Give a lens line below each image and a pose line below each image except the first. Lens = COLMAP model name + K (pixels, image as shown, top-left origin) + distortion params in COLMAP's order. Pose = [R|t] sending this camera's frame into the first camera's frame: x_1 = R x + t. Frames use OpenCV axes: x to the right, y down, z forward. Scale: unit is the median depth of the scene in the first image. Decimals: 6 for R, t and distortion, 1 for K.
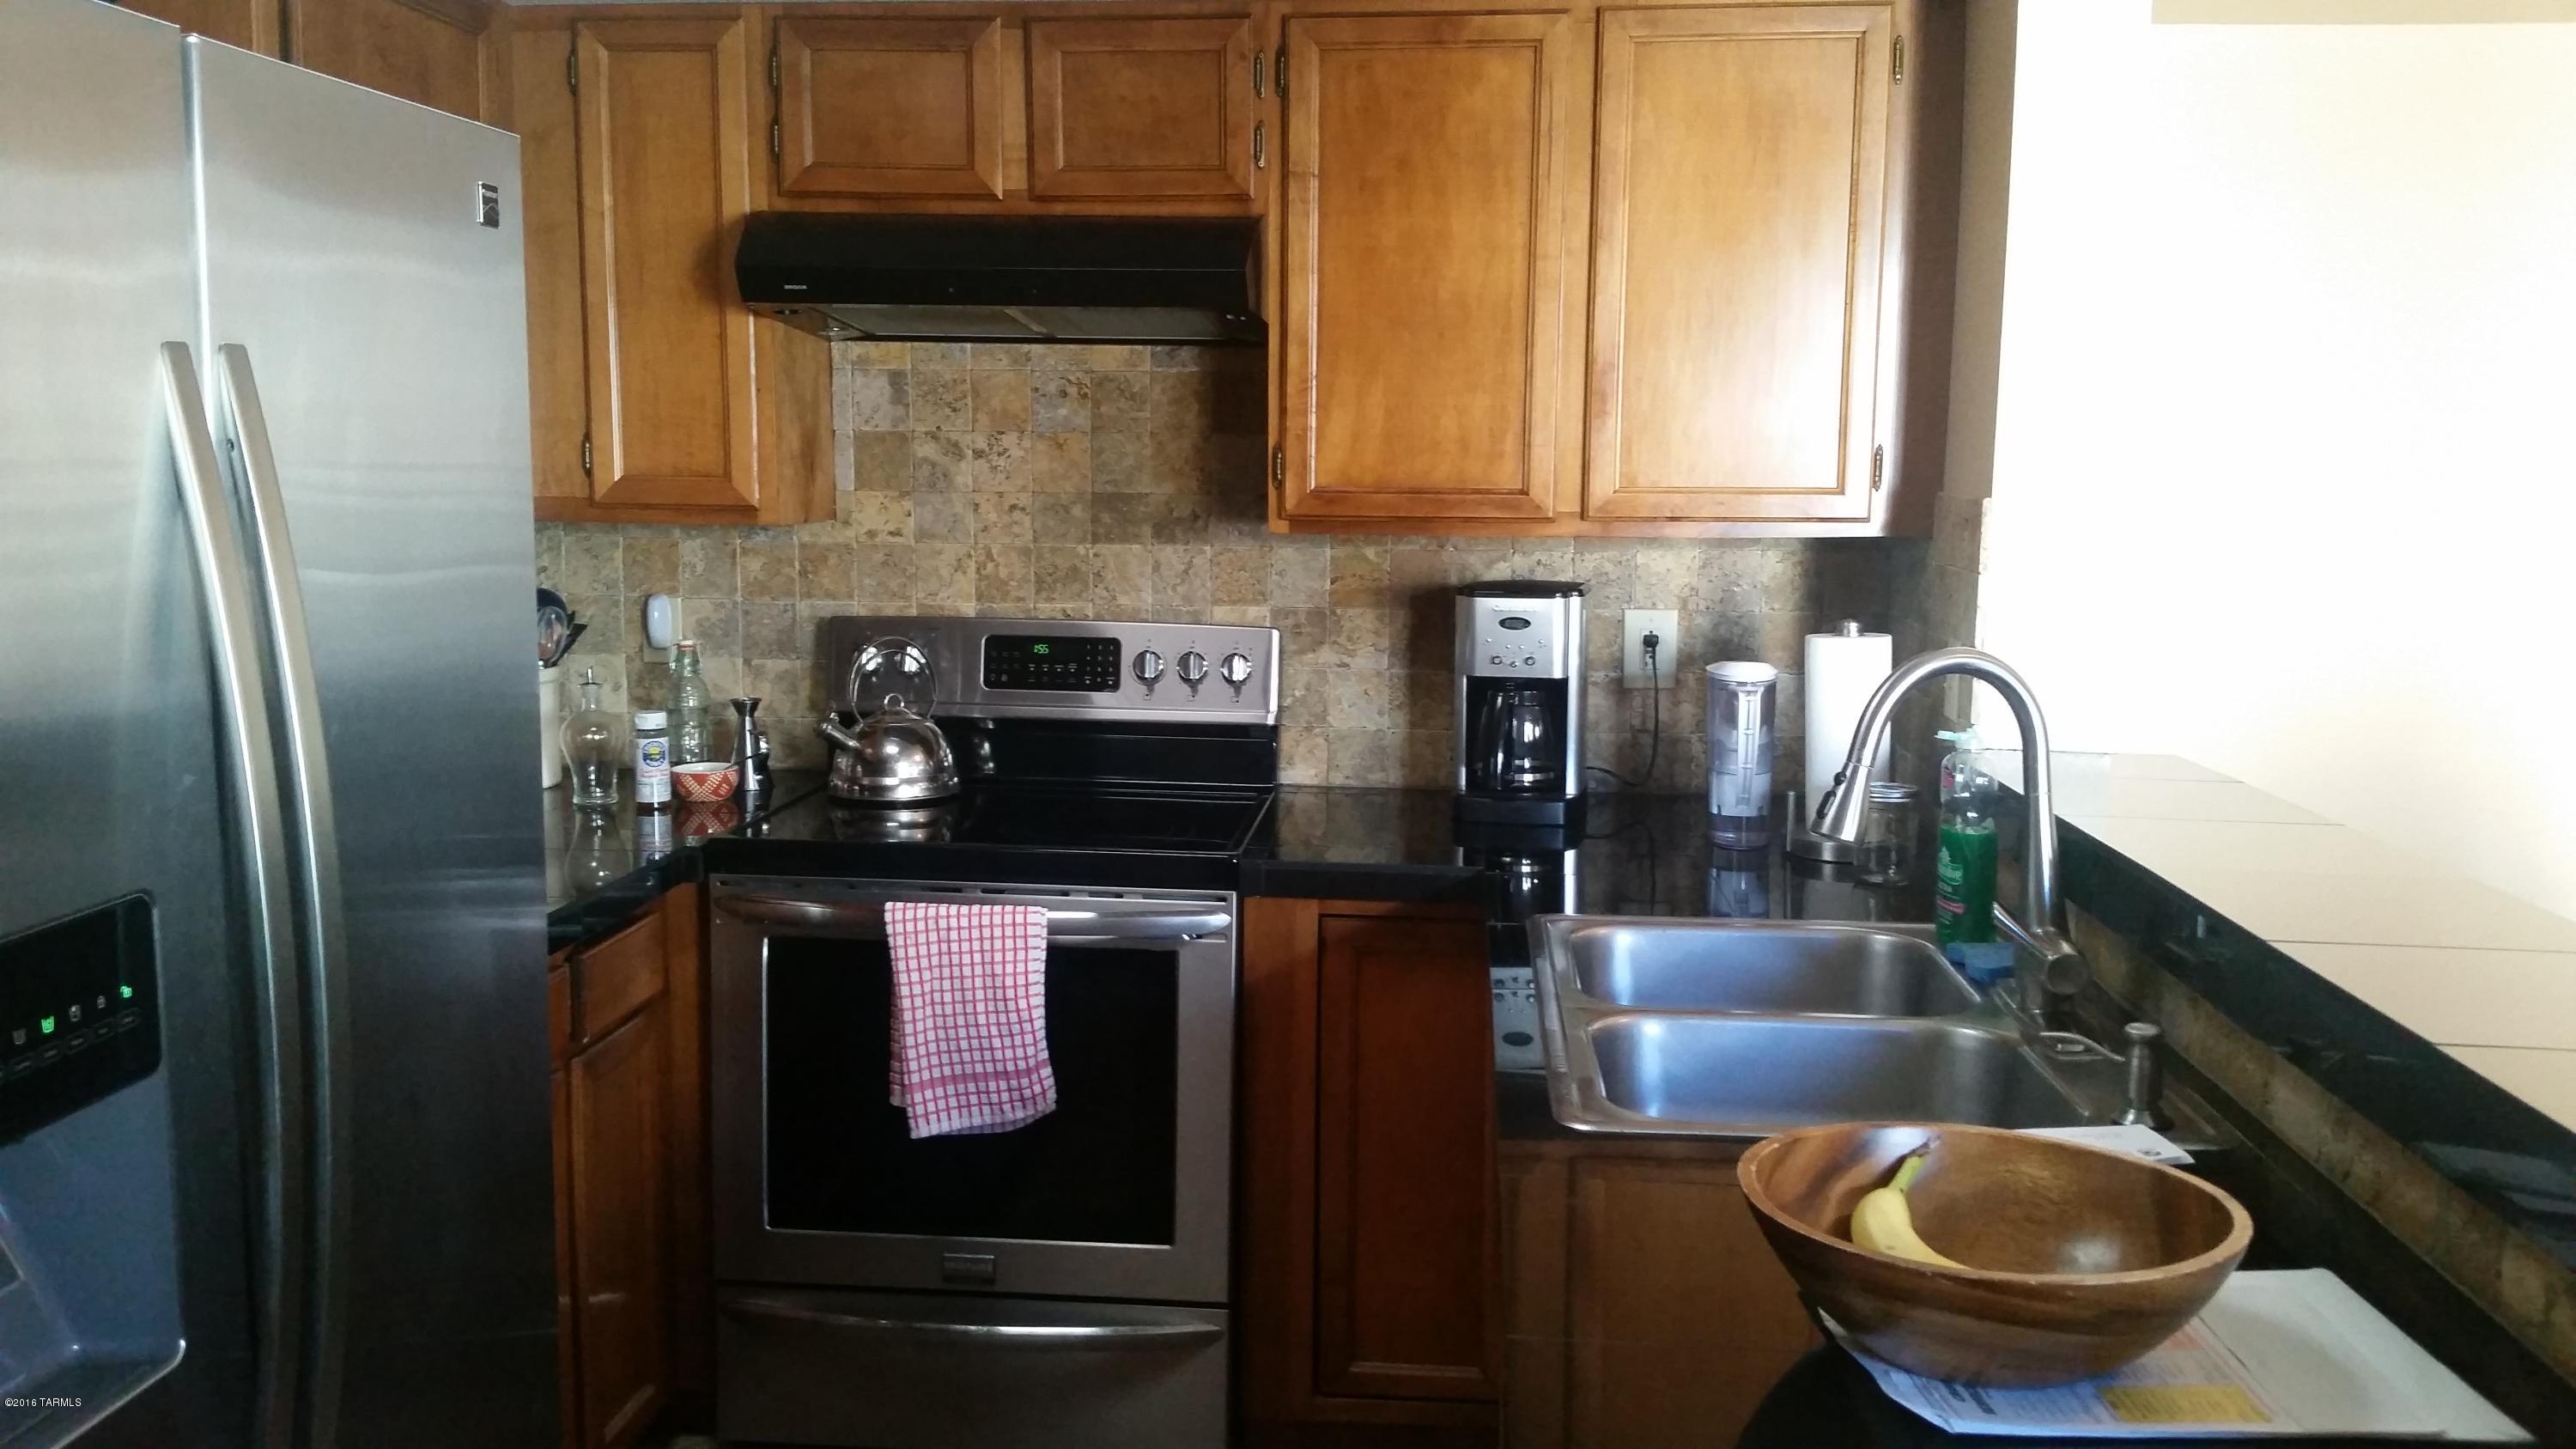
lens RADIAL K [[2038.1, 0, 1285.0], [0, 2038.1, 763.2], [0, 0, 1]] dist [0.107321, -0.310413]
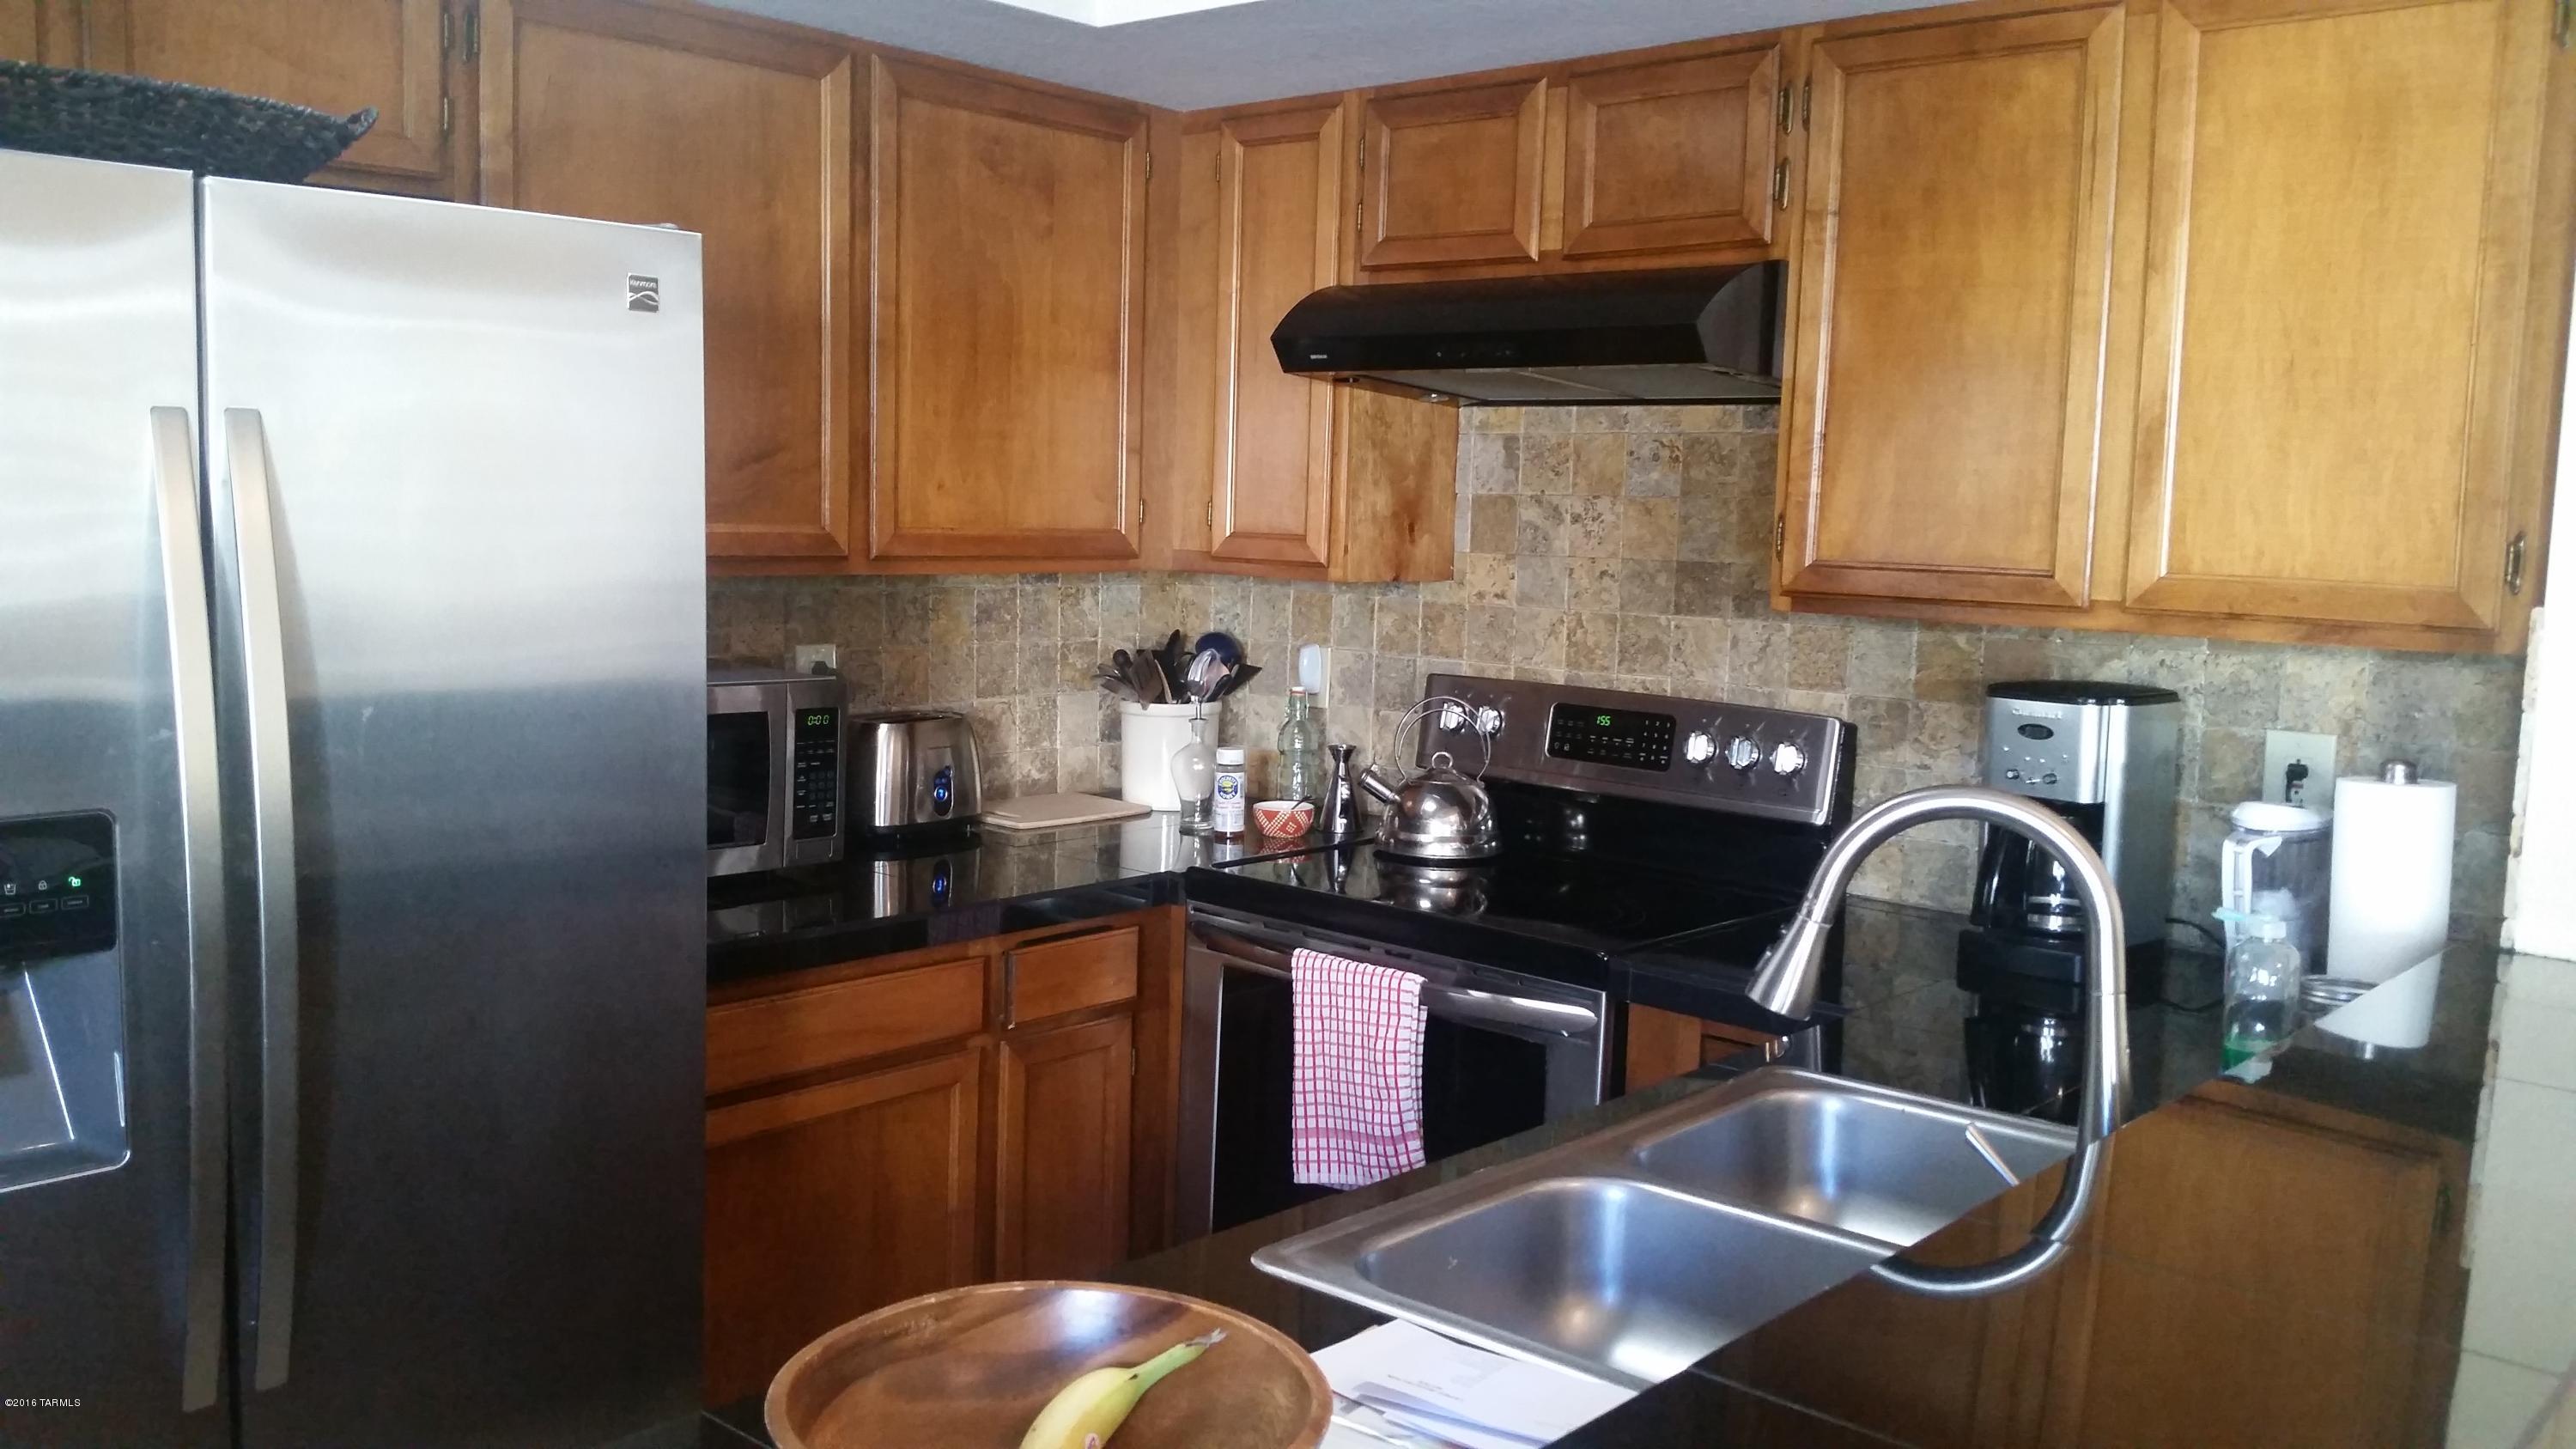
lens RADIAL K [[2038.1, 0, 1285.0], [0, 2038.1, 763.2], [0, 0, 1]] dist [0.107321, -0.310413]
pose [[0.794691, 0.091945, -0.600010, 0.371833], [-0.110746, 0.993833, 0.005615, -0.027037], [0.596826, 0.061986, 0.799973, 0.153919]]
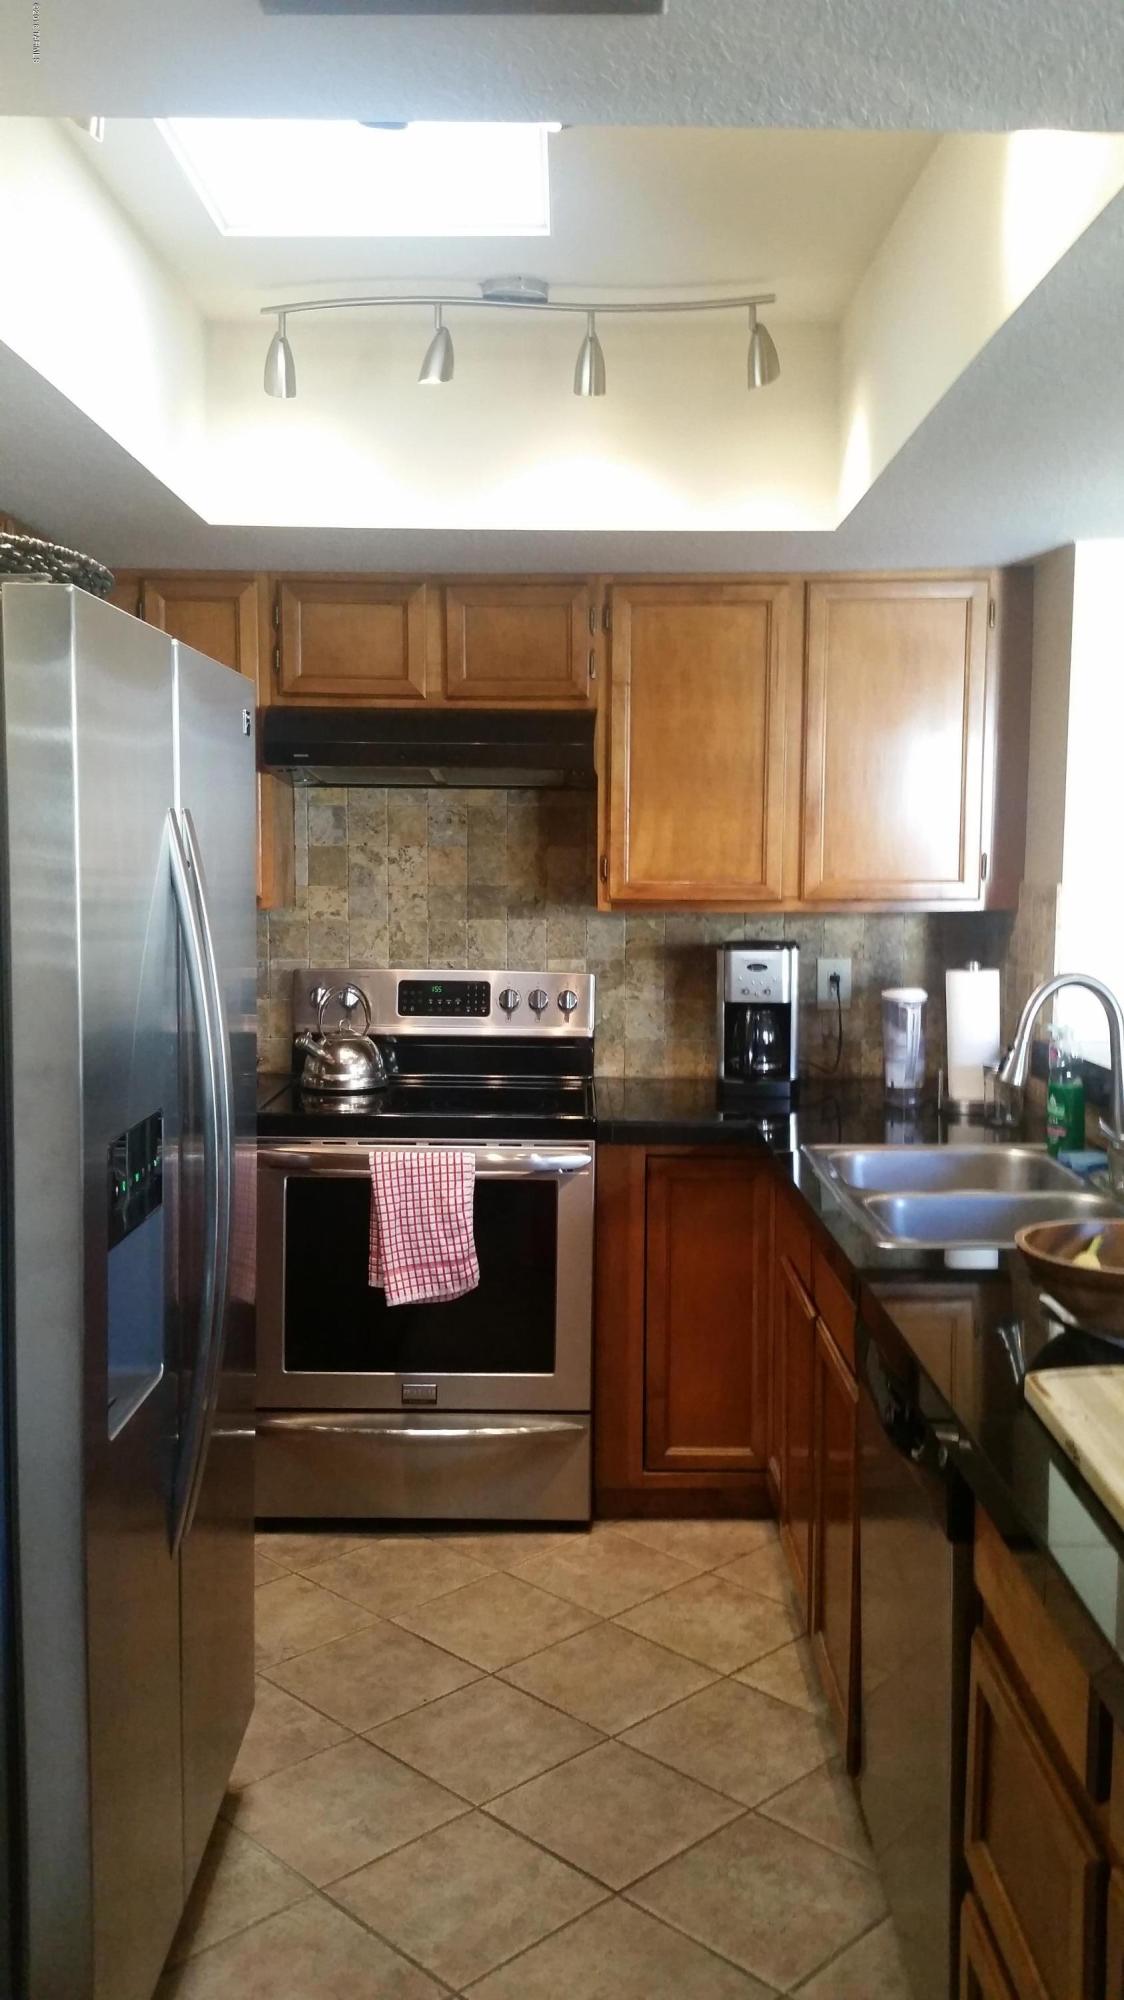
lens RADIAL K [[1593.0, 0, 566.9], [0, 1593.0, 1019.8], [0, 0, 1]] dist [0.044102, -0.002809]
pose [[0.996461, -0.013975, 0.082890, -0.132415], [0.017806, 0.998799, -0.045655, 0.023936], [-0.082153, 0.046970, 0.995512, -0.191260]]
